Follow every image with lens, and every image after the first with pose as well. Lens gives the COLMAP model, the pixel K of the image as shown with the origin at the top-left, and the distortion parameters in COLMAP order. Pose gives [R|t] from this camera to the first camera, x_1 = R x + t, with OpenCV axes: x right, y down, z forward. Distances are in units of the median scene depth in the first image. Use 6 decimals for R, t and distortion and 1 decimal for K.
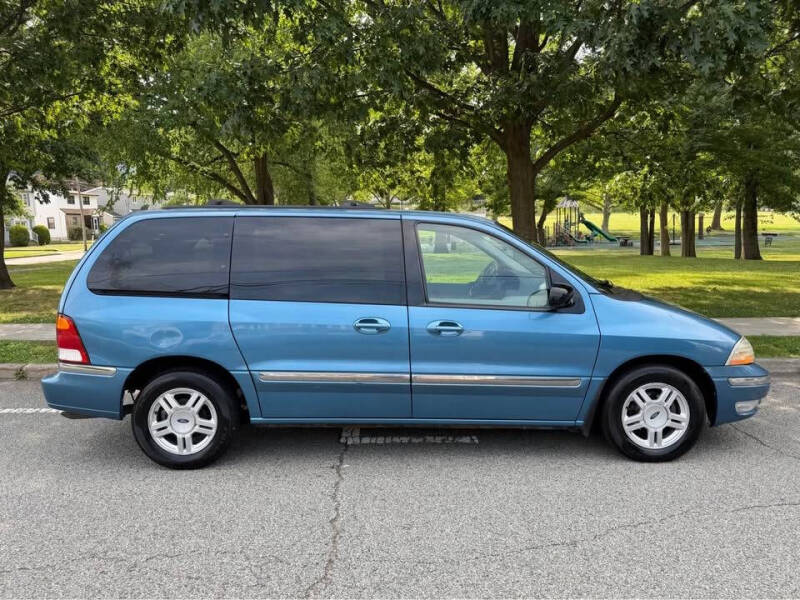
lens RADIAL K [[618.9, 0, 400.0], [0, 618.9, 300.0], [0, 0, 1]] dist [-0.006716, -0.005514]
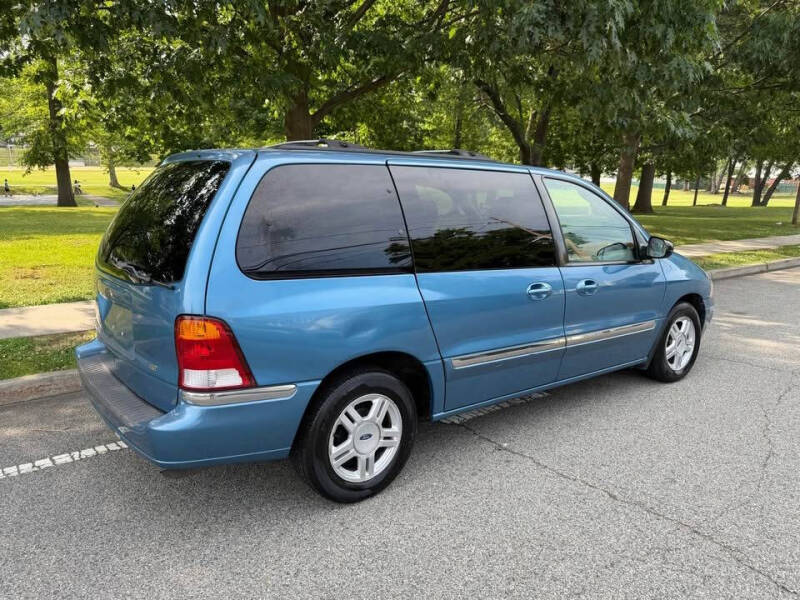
lens RADIAL K [[605.9, 0, 400.0], [0, 605.9, 300.0], [0, 0, 1]] dist [-0.001983, -0.002423]
pose [[0.794504, -0.095841, 0.599649, -0.756818], [0.049124, 0.994374, 0.093843, -0.040400], [-0.605269, -0.045102, 0.794742, 0.398422]]
